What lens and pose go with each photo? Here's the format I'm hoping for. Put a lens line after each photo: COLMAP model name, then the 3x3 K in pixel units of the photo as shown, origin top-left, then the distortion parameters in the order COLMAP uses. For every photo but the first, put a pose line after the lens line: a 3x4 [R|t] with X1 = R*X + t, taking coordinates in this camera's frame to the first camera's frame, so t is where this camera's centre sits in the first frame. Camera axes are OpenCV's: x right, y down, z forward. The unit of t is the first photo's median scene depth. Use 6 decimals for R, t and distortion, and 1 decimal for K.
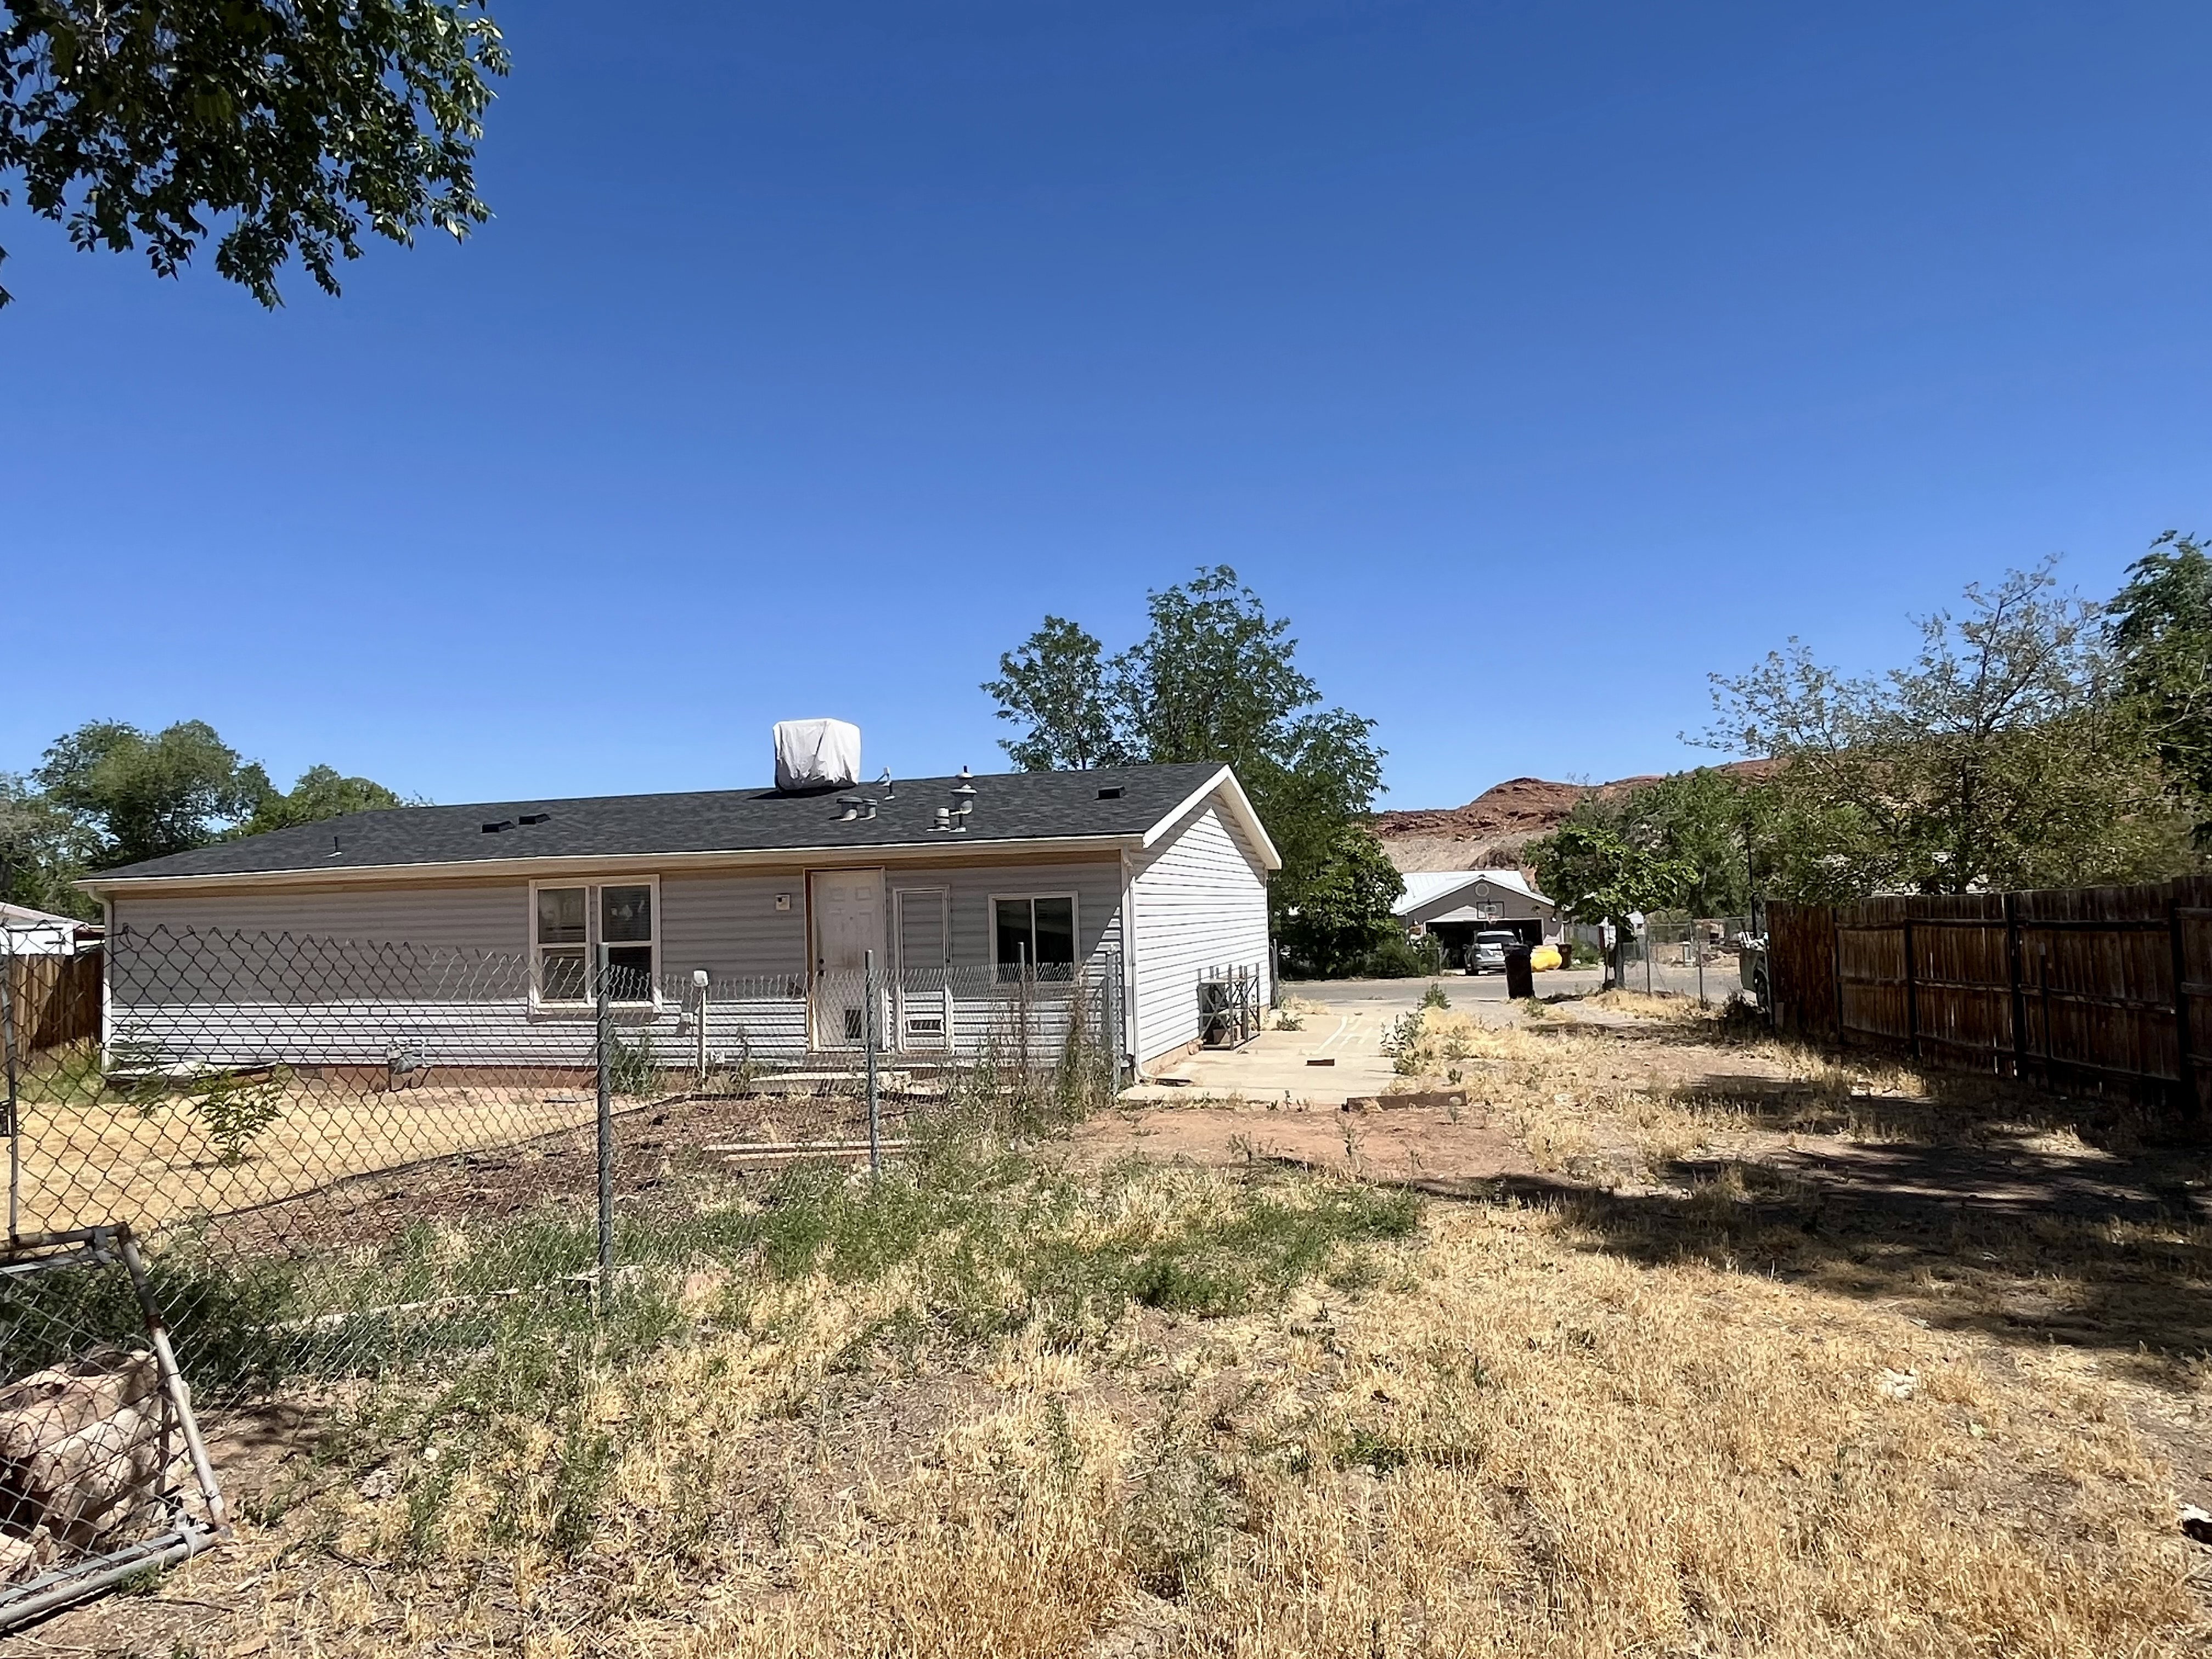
lens RADIAL K [[1314.0, 0, 1107.3], [0, 1314.0, 846.3], [0, 0, 1]] dist [-0.002094, -0.000590]
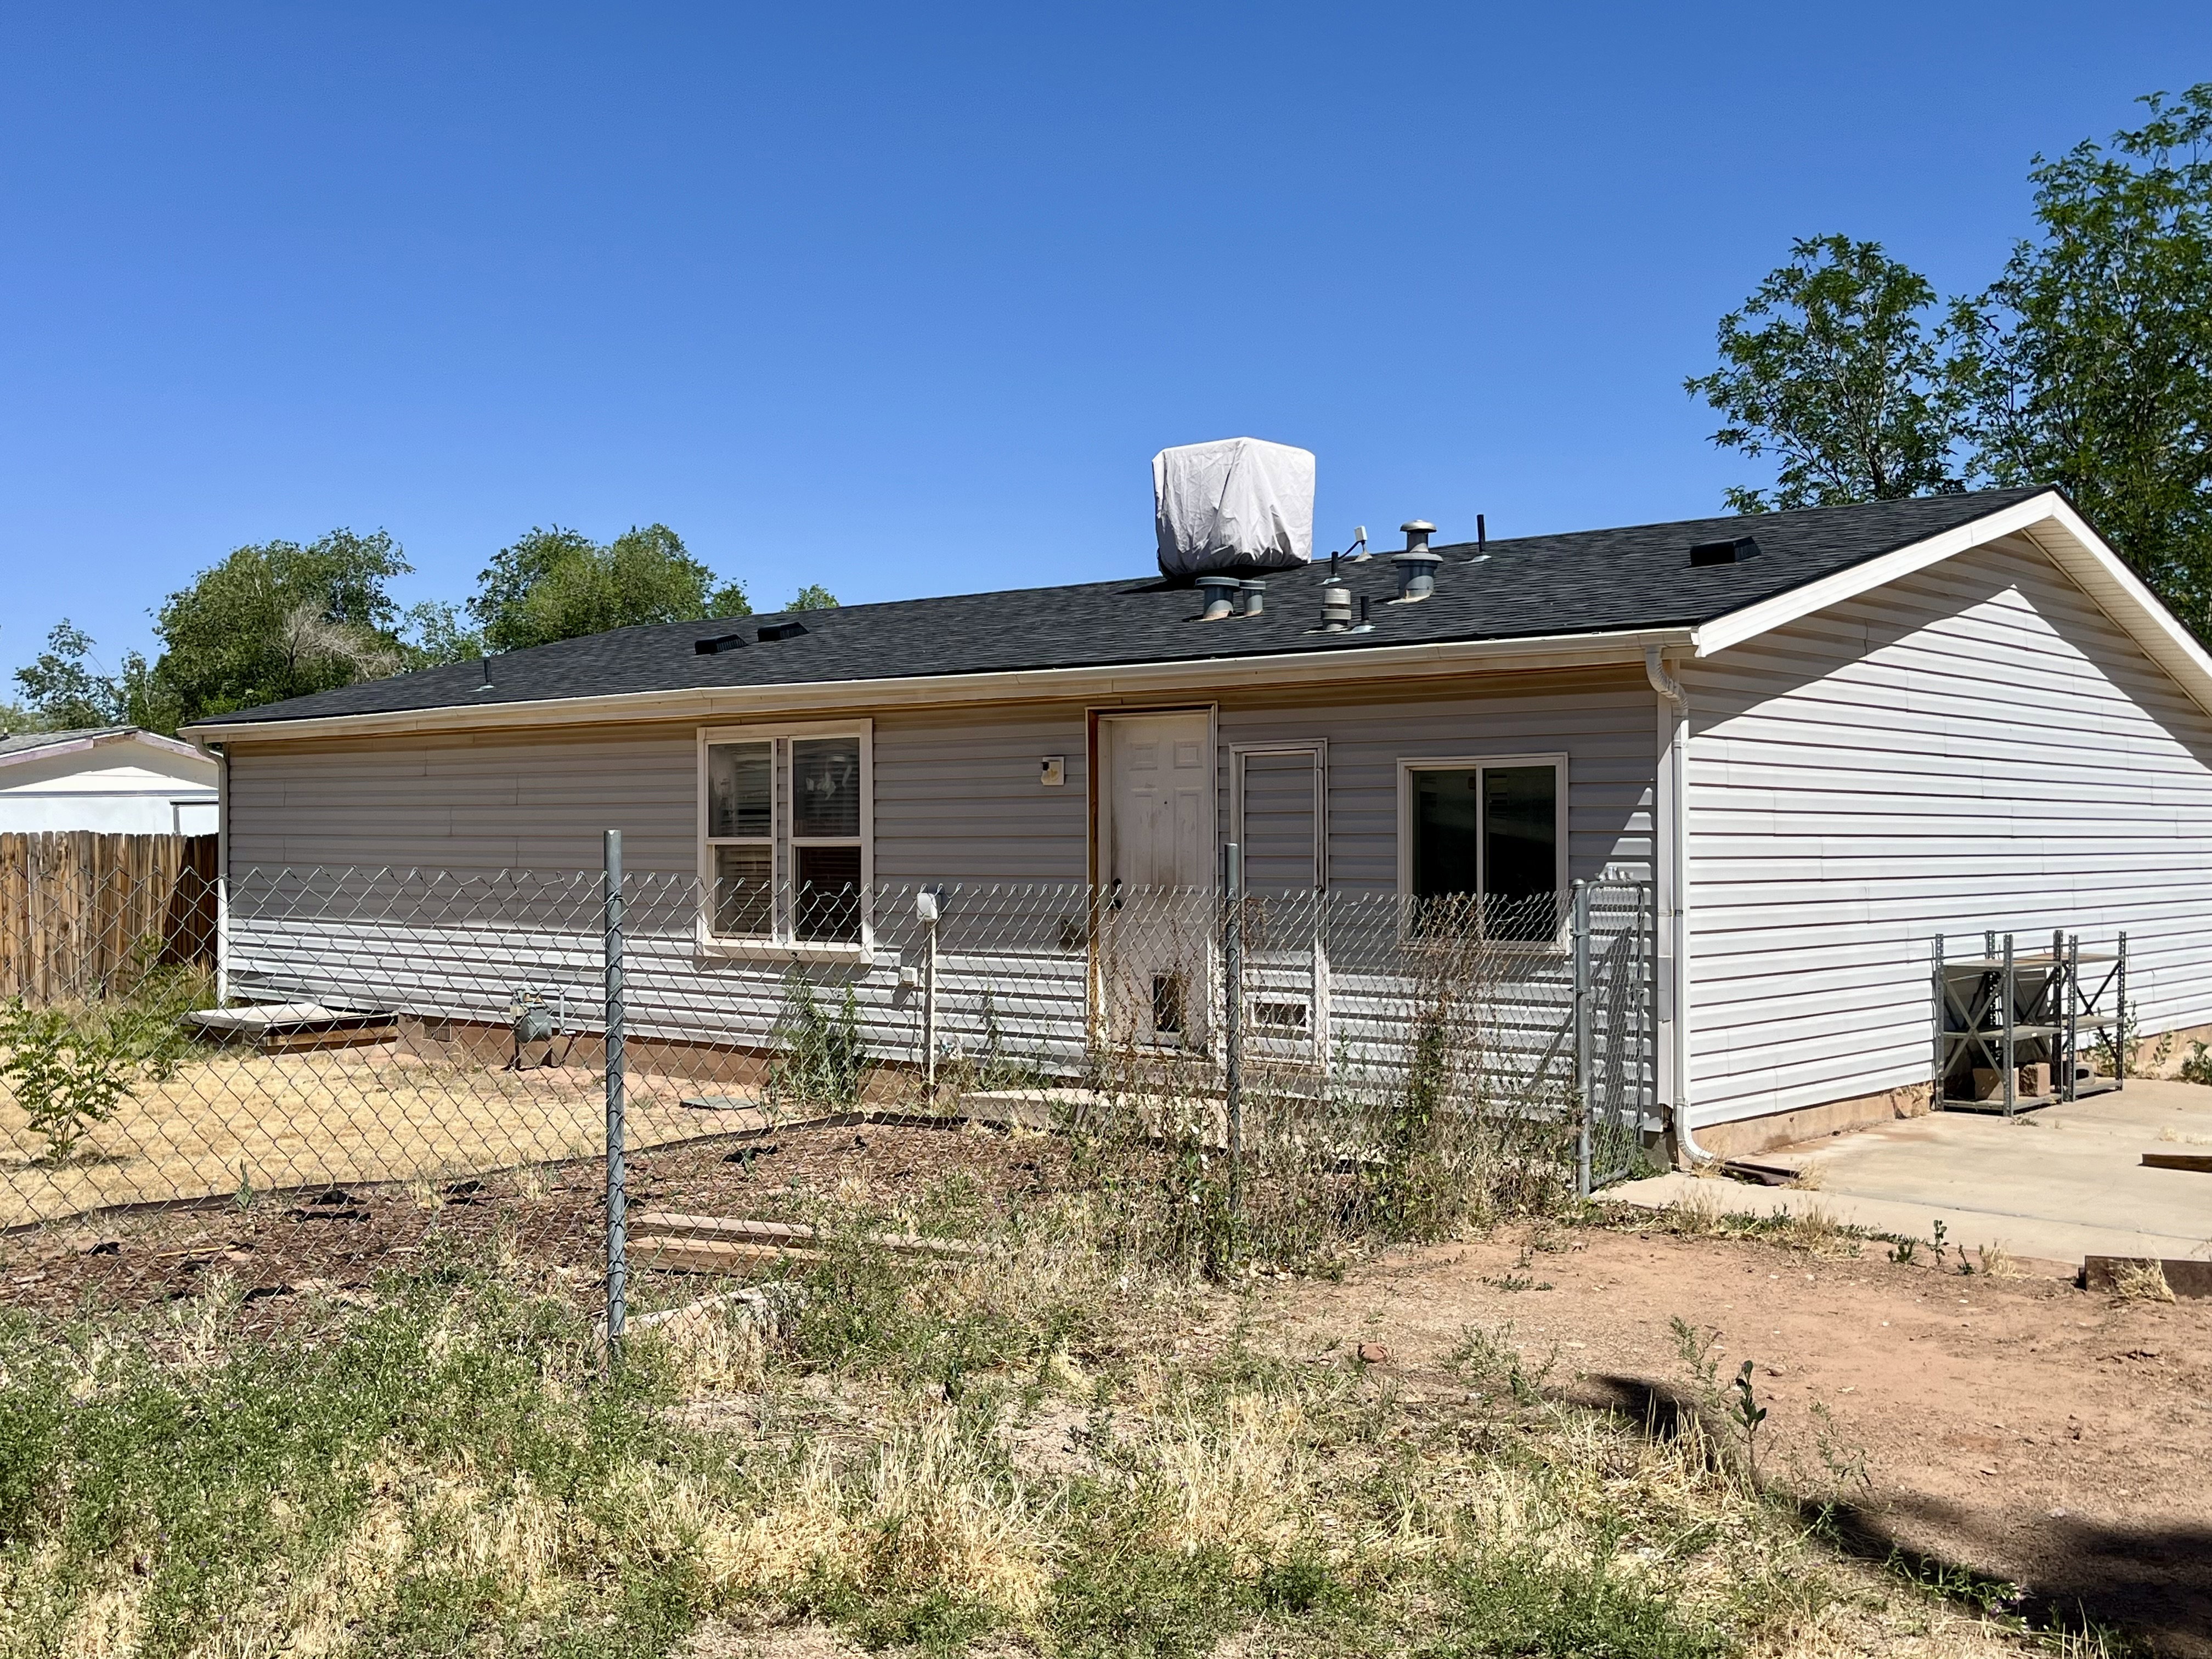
lens RADIAL K [[2187.3, 0, 1105.0], [0, 2187.3, 823.3], [0, 0, 1]] dist [0.037605, 0.000000]
pose [[0.899547, 0.024714, -0.436124, 0.158460], [-0.003449, 0.998769, 0.049484, 0.019388], [0.436810, -0.043009, 0.898525, 0.202017]]
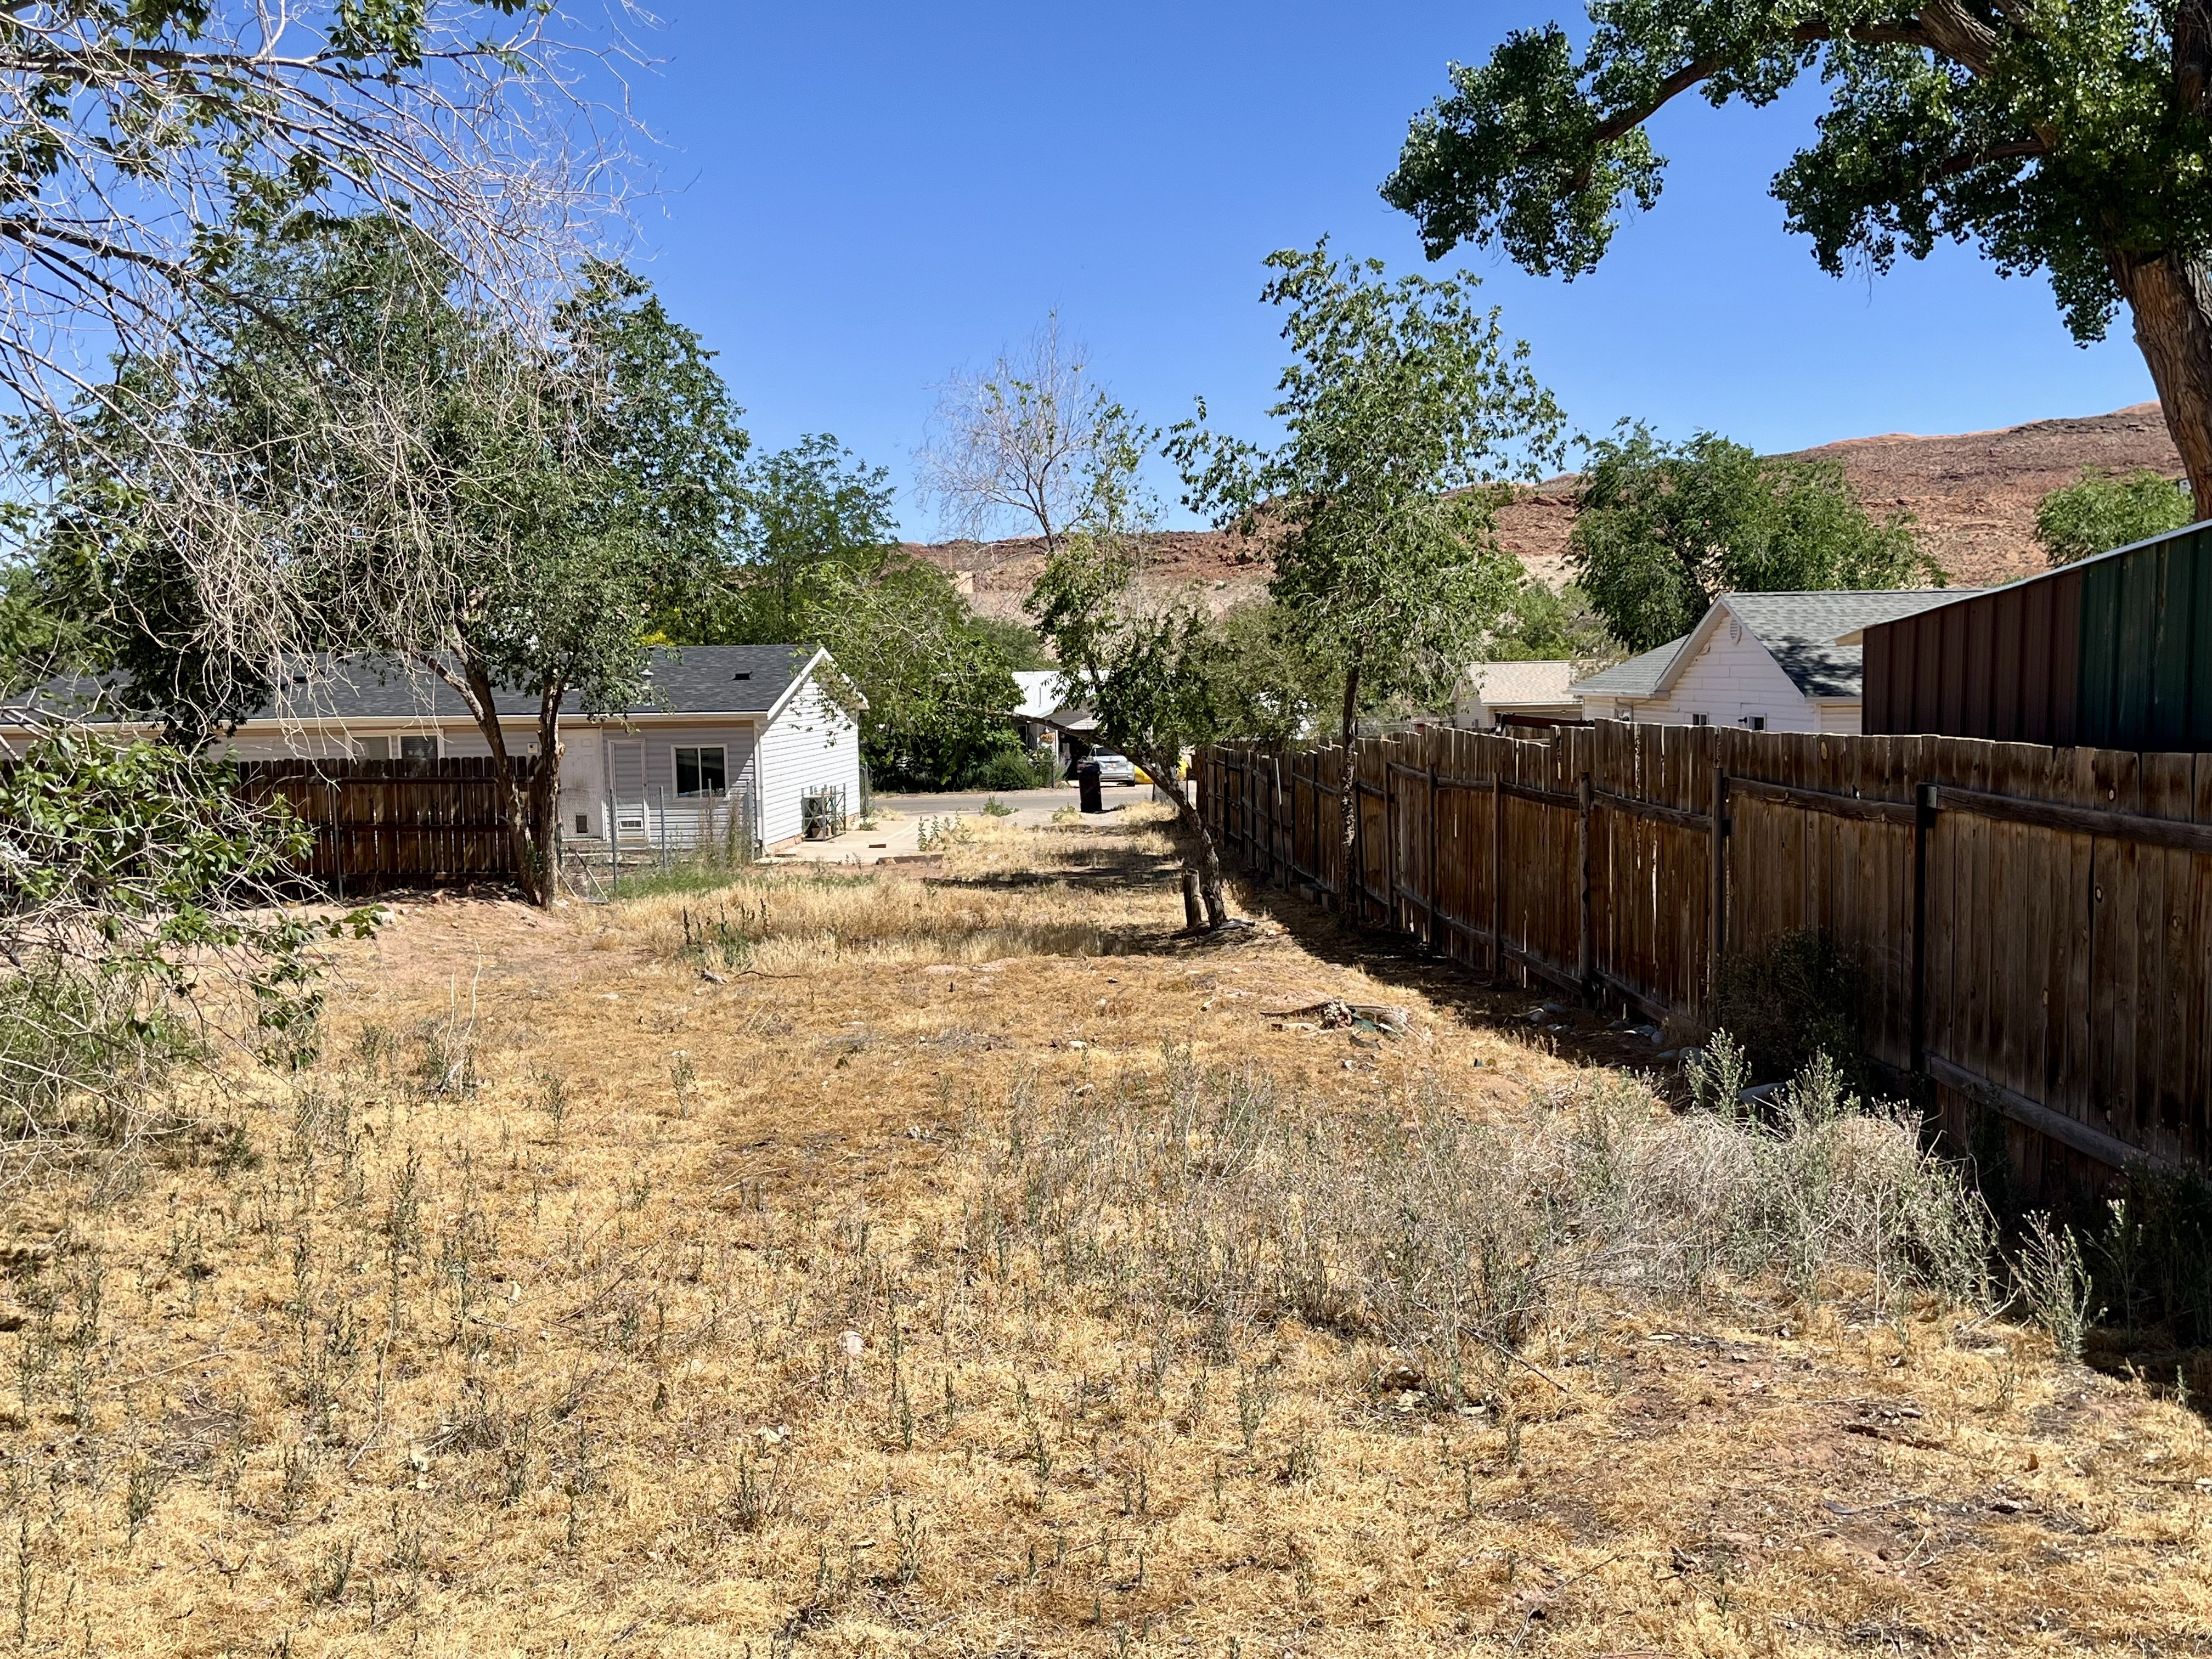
lens RADIAL K [[2049.5, 0, 1111.5], [0, 2049.5, 830.5], [0, 0, 1]] dist [0.075676, 0.000000]
pose [[0.977690, -0.008517, 0.209881, -0.087074], [-0.016951, 0.992719, 0.119250, -0.161850], [-0.209369, -0.120148, 0.970427, -1.519664]]
